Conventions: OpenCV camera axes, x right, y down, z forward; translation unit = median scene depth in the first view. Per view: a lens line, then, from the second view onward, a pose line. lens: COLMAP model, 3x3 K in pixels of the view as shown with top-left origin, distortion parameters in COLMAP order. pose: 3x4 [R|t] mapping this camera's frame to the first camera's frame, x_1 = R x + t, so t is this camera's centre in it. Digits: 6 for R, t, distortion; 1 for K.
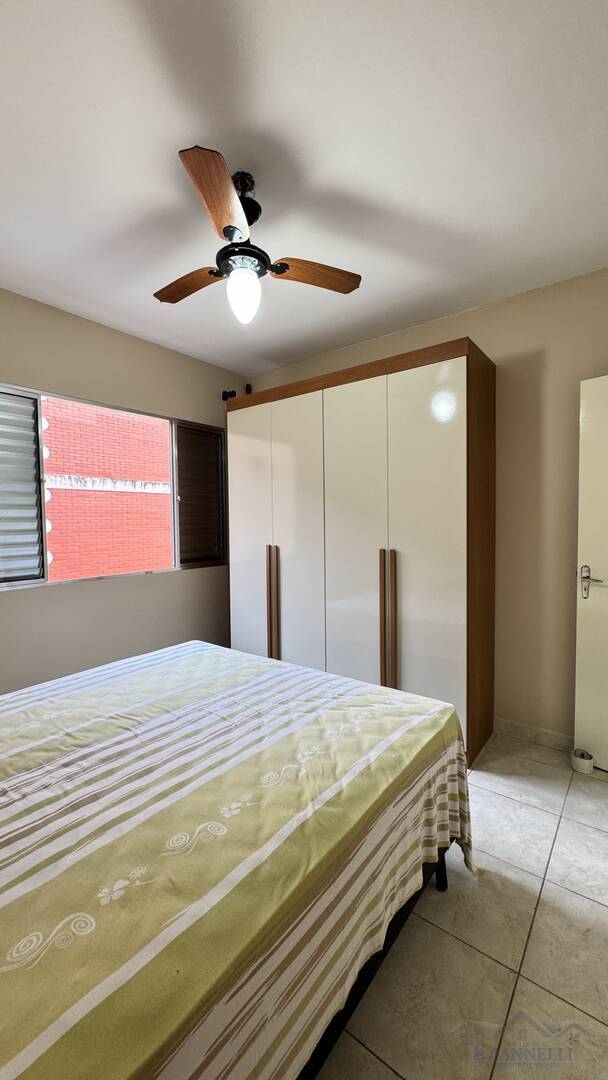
lens RADIAL K [[431.2, 0, 302.3], [0, 431.2, 538.1], [0, 0, 1]] dist [-0.006479, 0.000753]
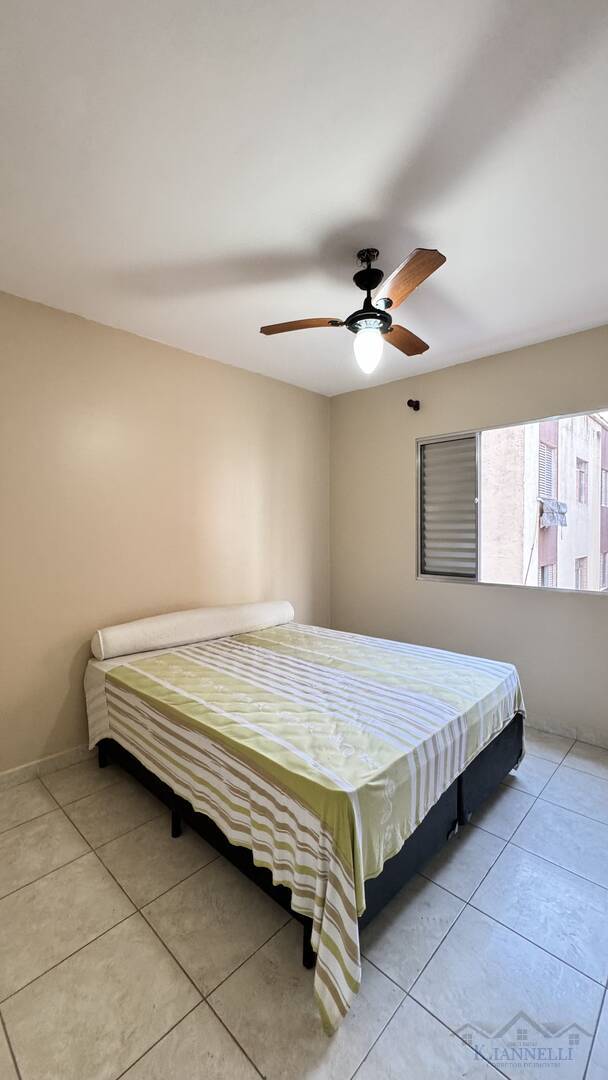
lens RADIAL K [[431.2, 0, 302.3], [0, 431.2, 538.1], [0, 0, 1]] dist [-0.006479, 0.000753]
pose [[-0.103200, 0.037429, -0.993956, 1.271991], [-0.026329, 0.998839, 0.040346, -0.107114], [0.994312, 0.030333, -0.102094, 1.140420]]
